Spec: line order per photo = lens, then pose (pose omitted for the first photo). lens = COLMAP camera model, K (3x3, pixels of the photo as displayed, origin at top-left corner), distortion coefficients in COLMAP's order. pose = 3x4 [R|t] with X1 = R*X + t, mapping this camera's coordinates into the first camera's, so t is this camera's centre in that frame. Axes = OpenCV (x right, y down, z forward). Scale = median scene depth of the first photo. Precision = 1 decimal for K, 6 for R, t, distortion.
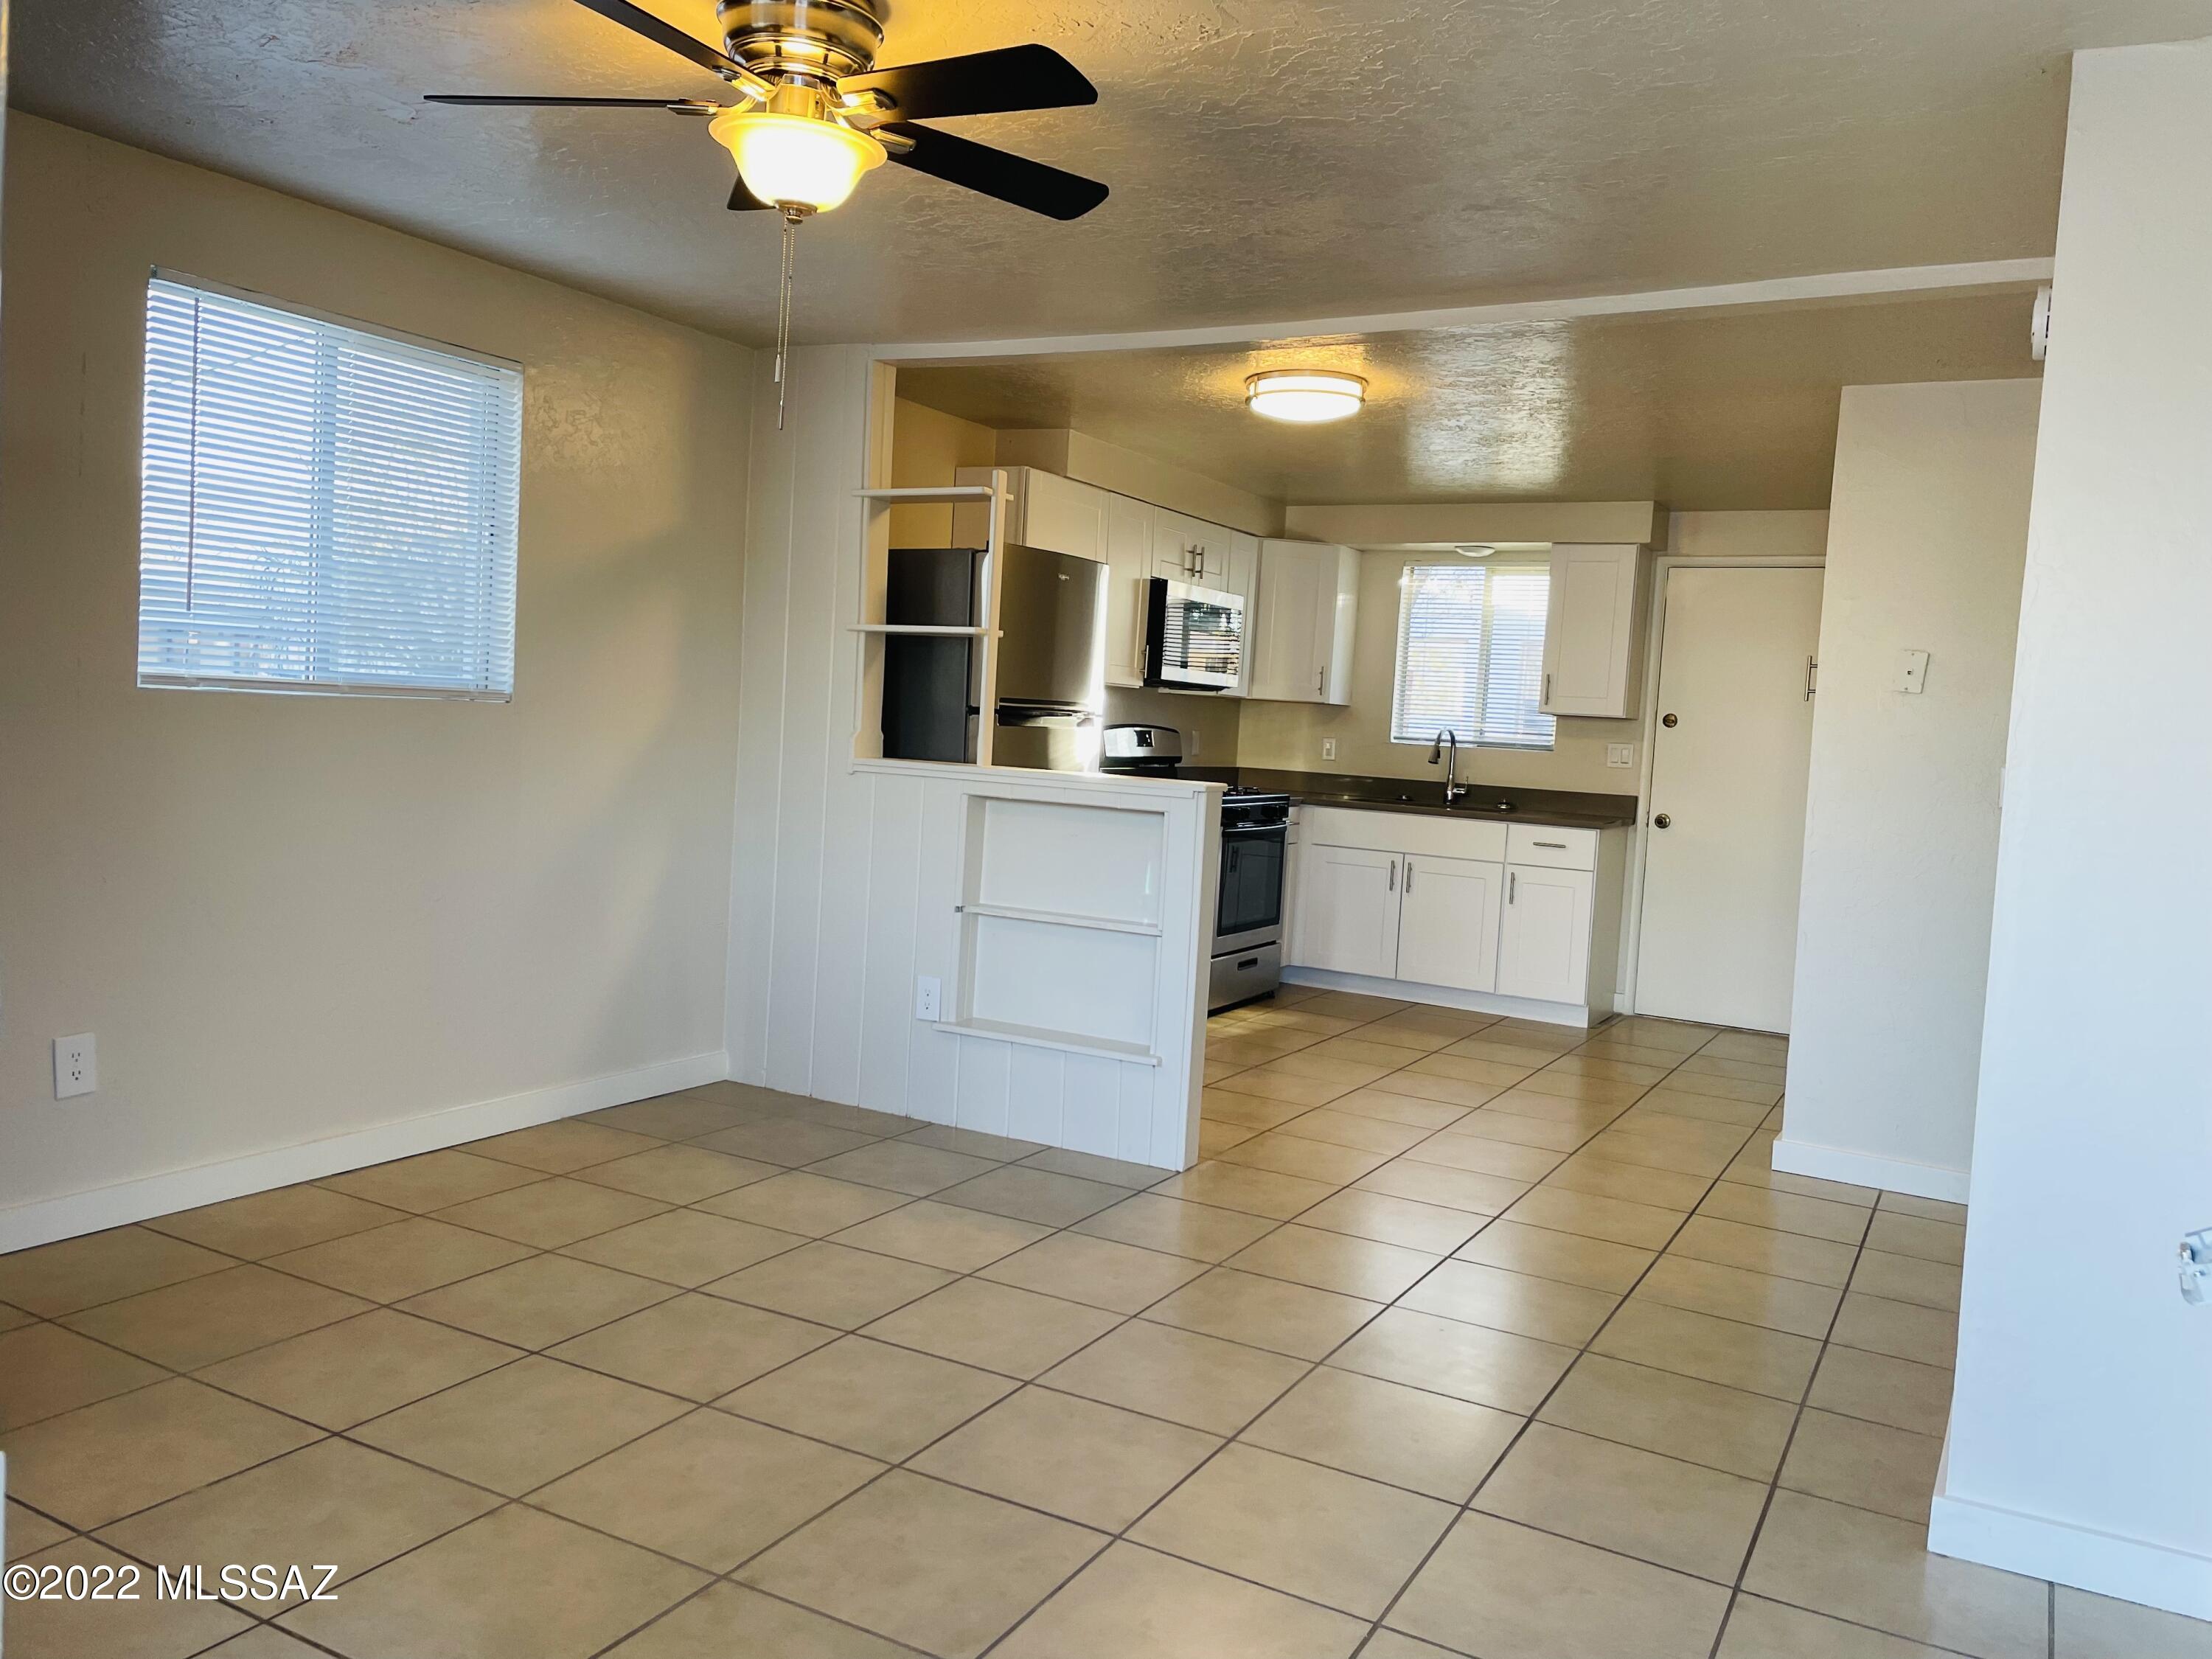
lens RADIAL K [[1680.1, 0, 1108.7], [0, 1680.1, 813.3], [0, 0, 1]] dist [0.096954, -0.130576]
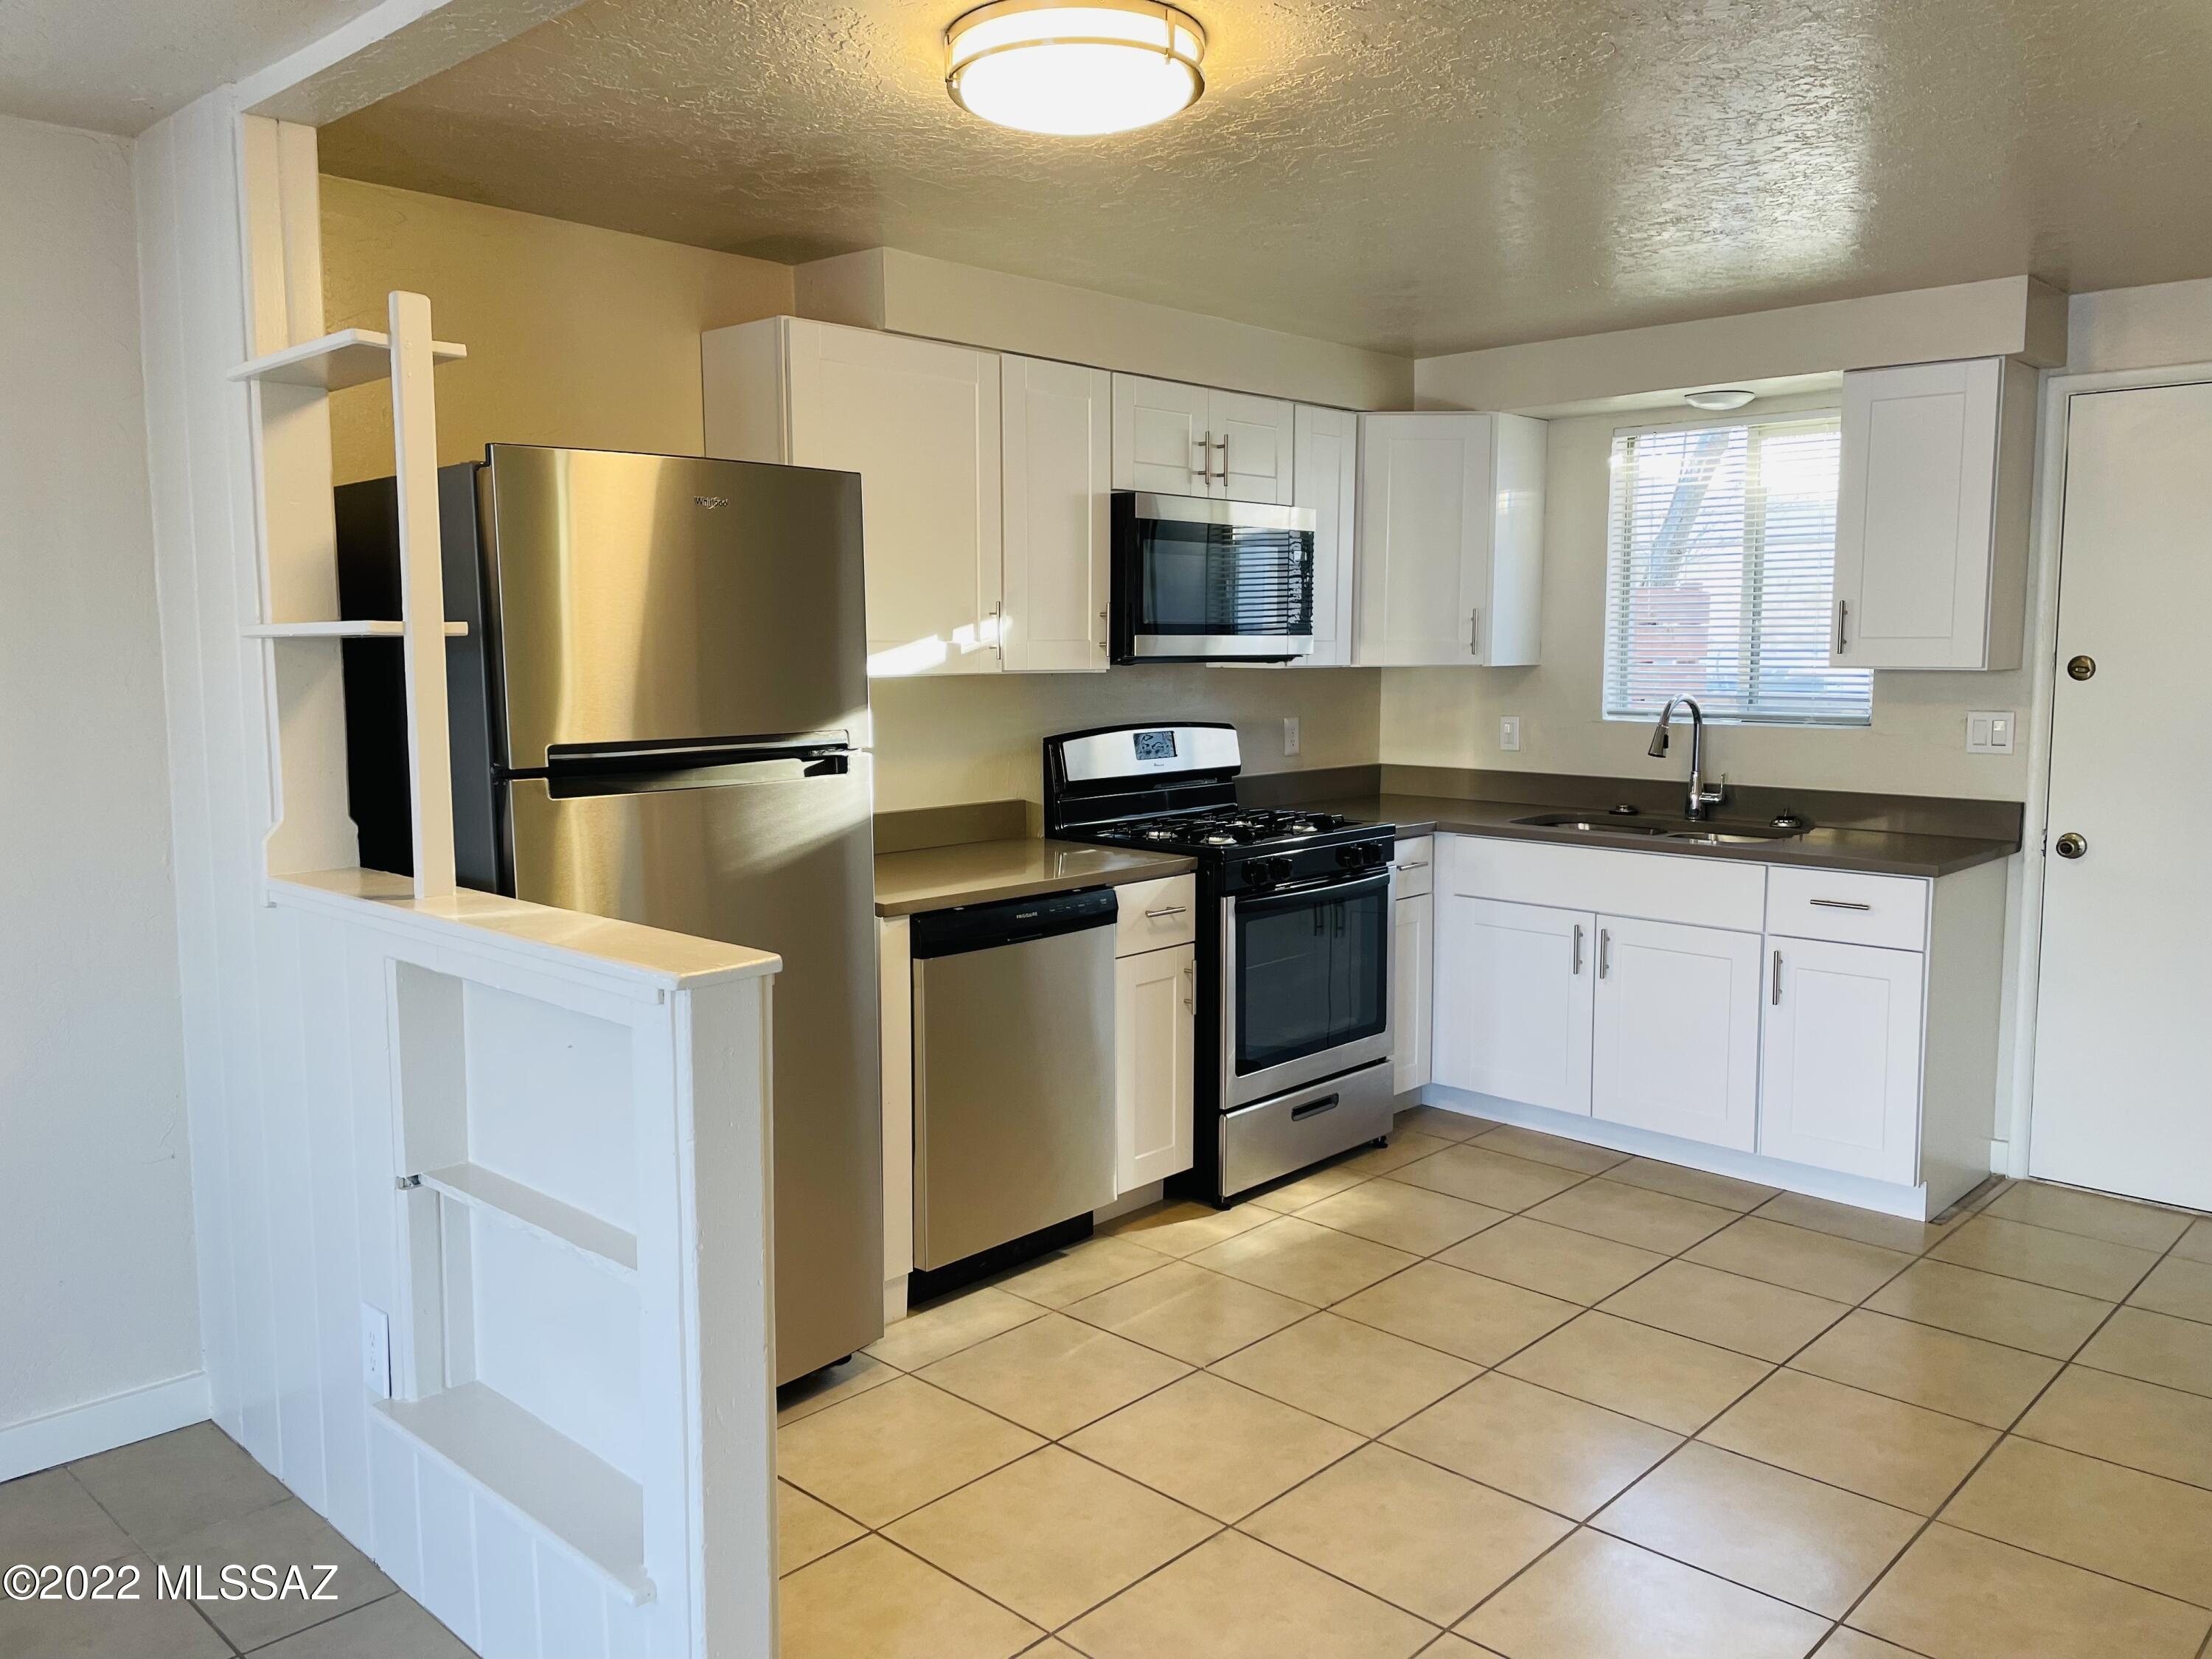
lens RADIAL K [[1680.1, 0, 1108.7], [0, 1680.1, 813.3], [0, 0, 1]] dist [0.096954, -0.130576]
pose [[0.966860, -0.034660, -0.252945, 0.235777], [0.044462, 0.998461, 0.033137, -0.058222], [0.251407, -0.043285, 0.966913, 0.539256]]
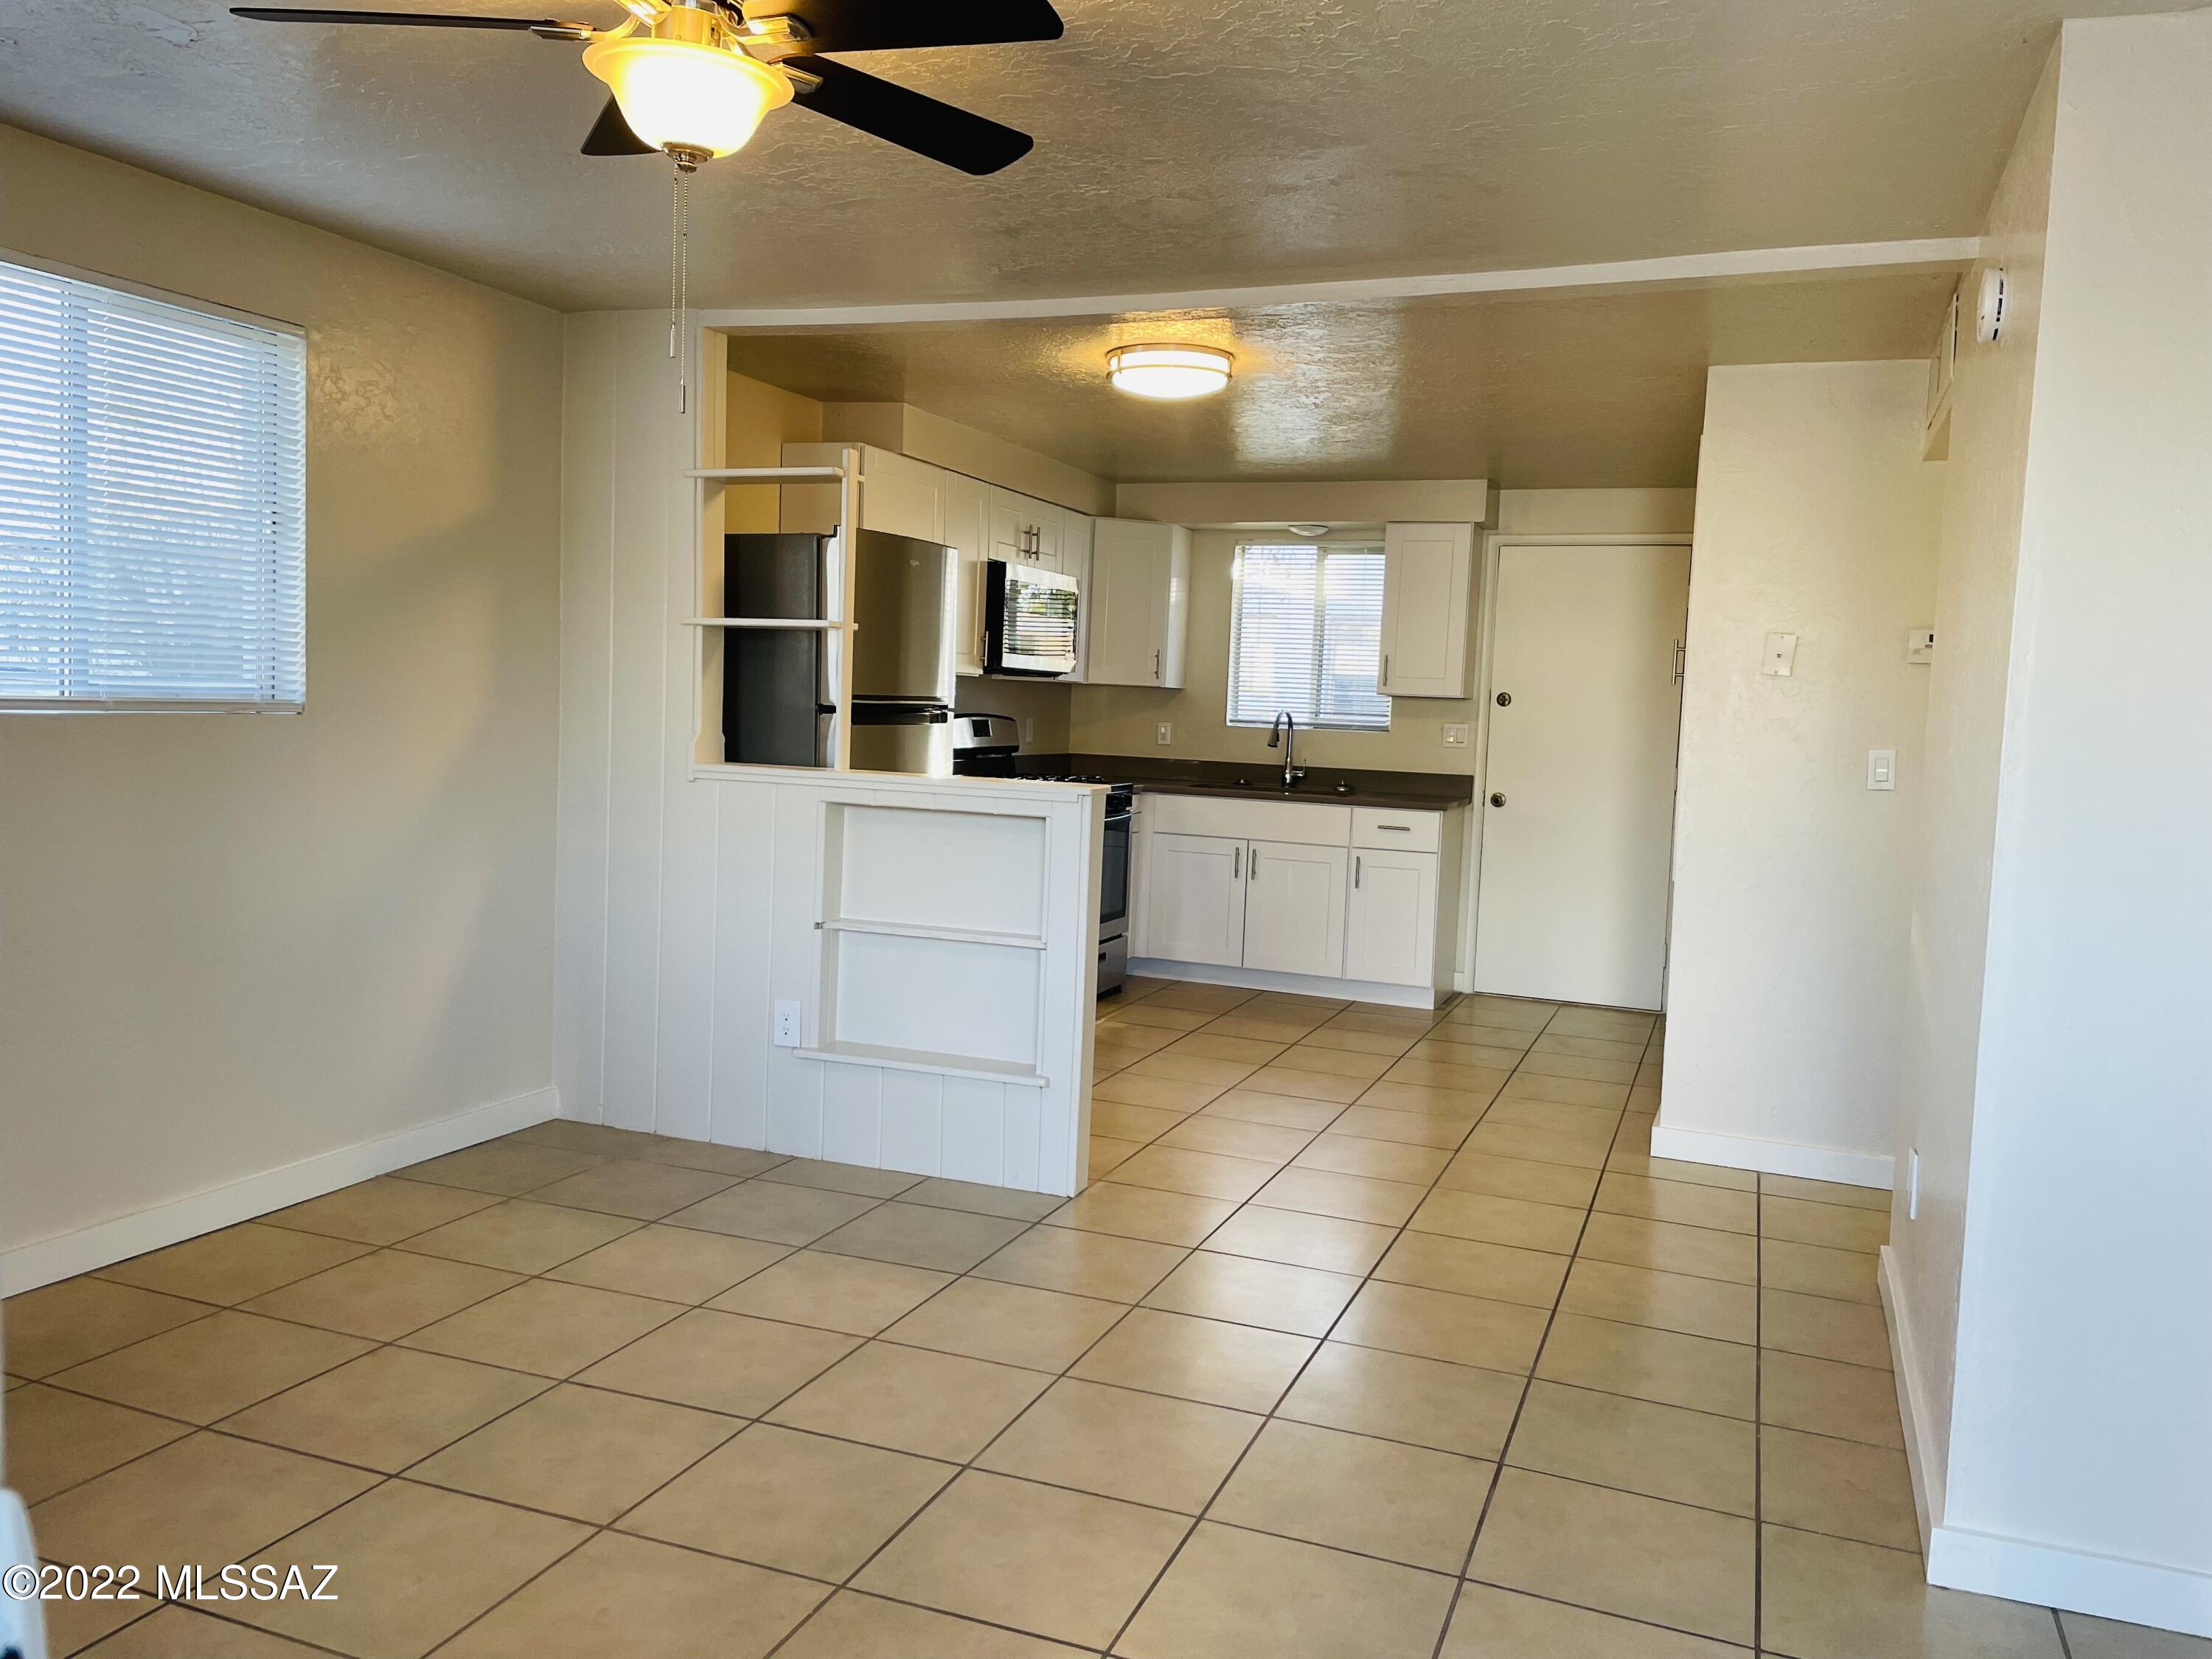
lens RADIAL K [[1682.9, 0, 1111.8], [0, 1682.9, 824.4], [0, 0, 1]] dist [0.089409, -0.114116]
pose [[0.990795, -0.028136, 0.132415, -0.048387], [0.025035, 0.999373, 0.025023, -0.017060], [-0.133036, -0.021478, 0.990879, 0.056784]]
